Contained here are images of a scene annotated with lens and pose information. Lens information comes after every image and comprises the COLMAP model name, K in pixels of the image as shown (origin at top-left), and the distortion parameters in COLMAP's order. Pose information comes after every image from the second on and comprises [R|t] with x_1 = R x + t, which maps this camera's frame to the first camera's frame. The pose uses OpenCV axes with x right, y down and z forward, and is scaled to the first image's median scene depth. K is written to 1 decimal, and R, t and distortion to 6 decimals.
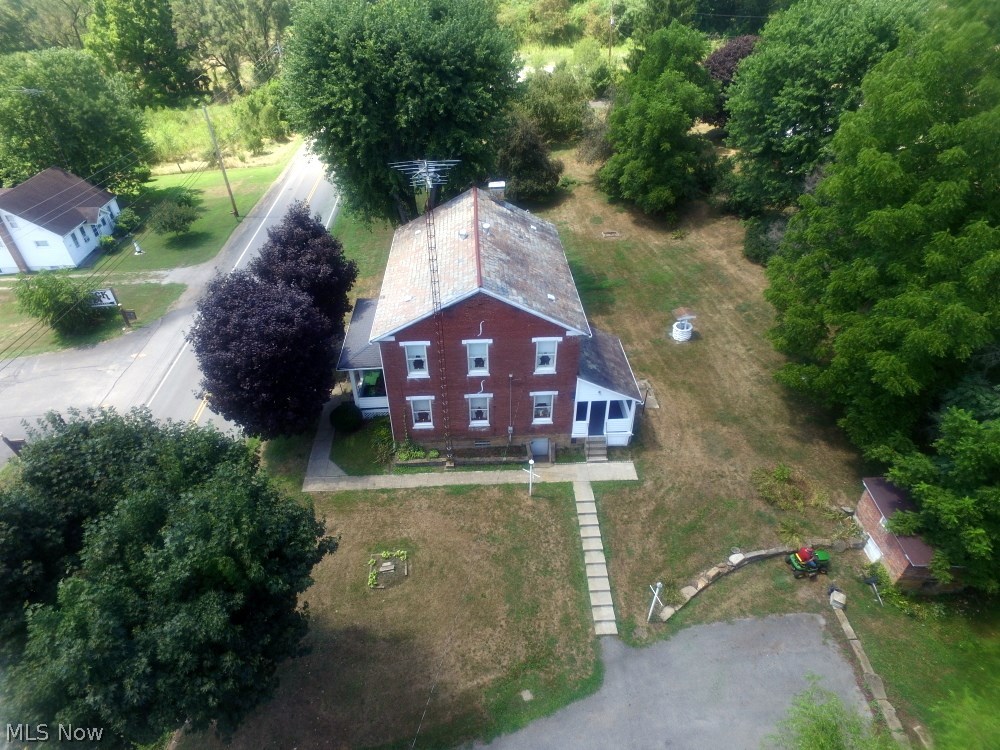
lens RADIAL K [[578.6, 0, 498.5], [0, 578.6, 373.4], [0, 0, 1]] dist [-0.008151, 0.007798]
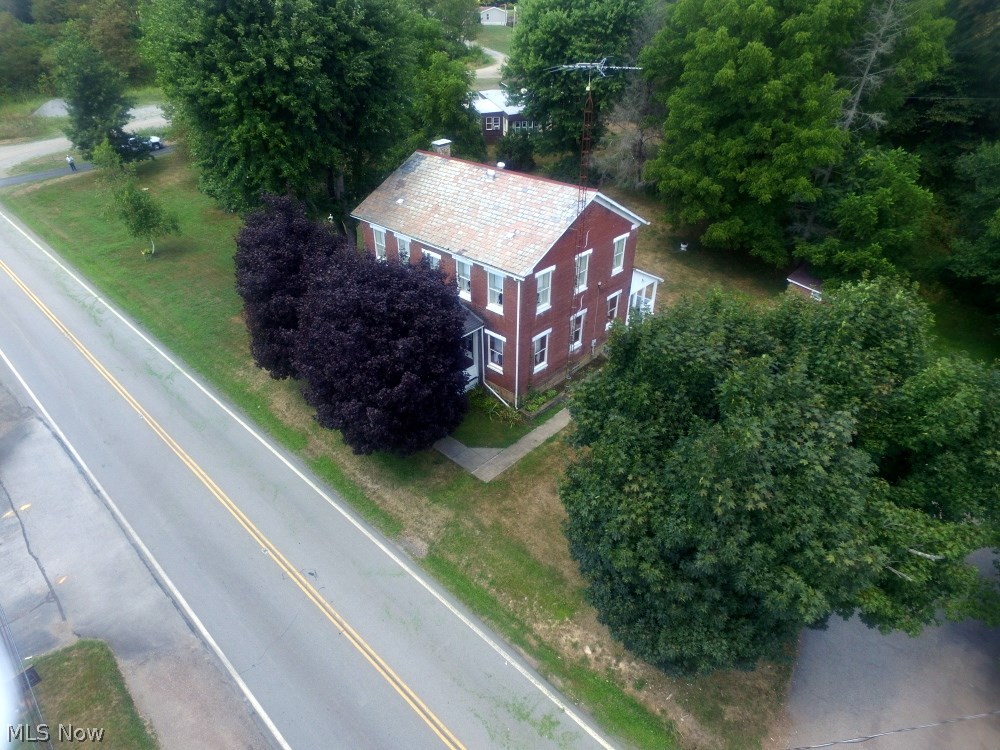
lens RADIAL K [[578.6, 0, 500.2], [0, 578.6, 375.5], [0, 0, 1]] dist [-0.008151, 0.007798]
pose [[0.721707, -0.373830, 0.582572, -0.744903], [0.412052, 0.908281, 0.072372, 0.005420], [-0.556194, 0.187819, 0.809551, 0.253698]]
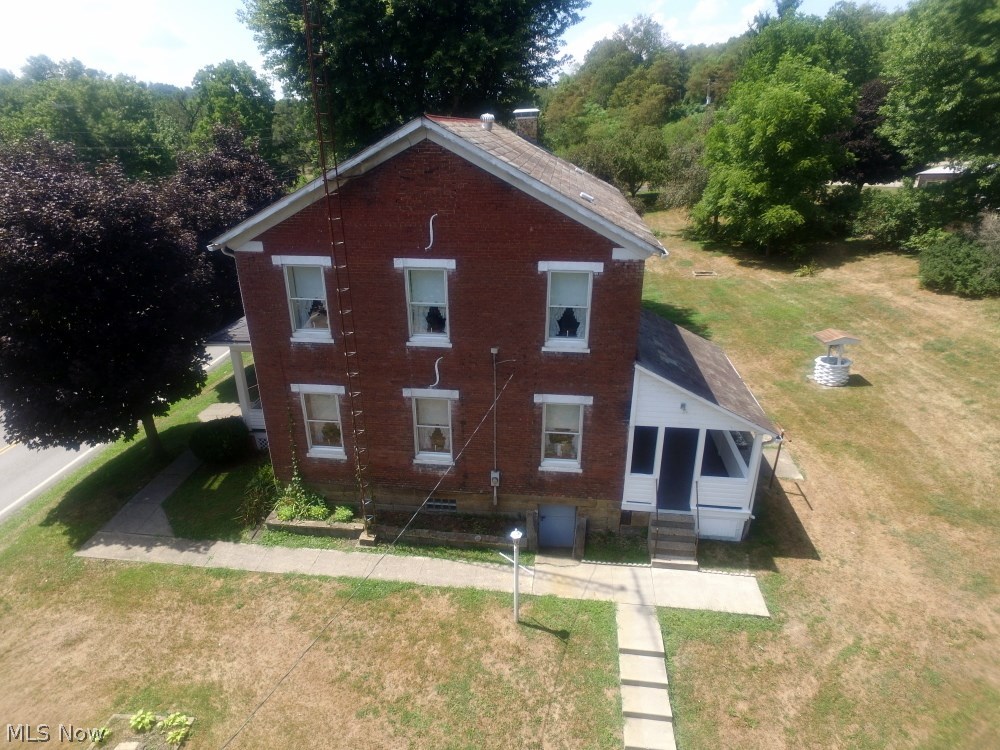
lens RADIAL K [[578.6, 0, 495.9], [0, 578.6, 375.6], [0, 0, 1]] dist [-0.008151, 0.007798]
pose [[0.986350, 0.065848, -0.150925, 0.090832], [-0.099124, 0.969327, -0.224897, 0.124575], [0.131487, 0.236787, 0.962623, 0.505658]]
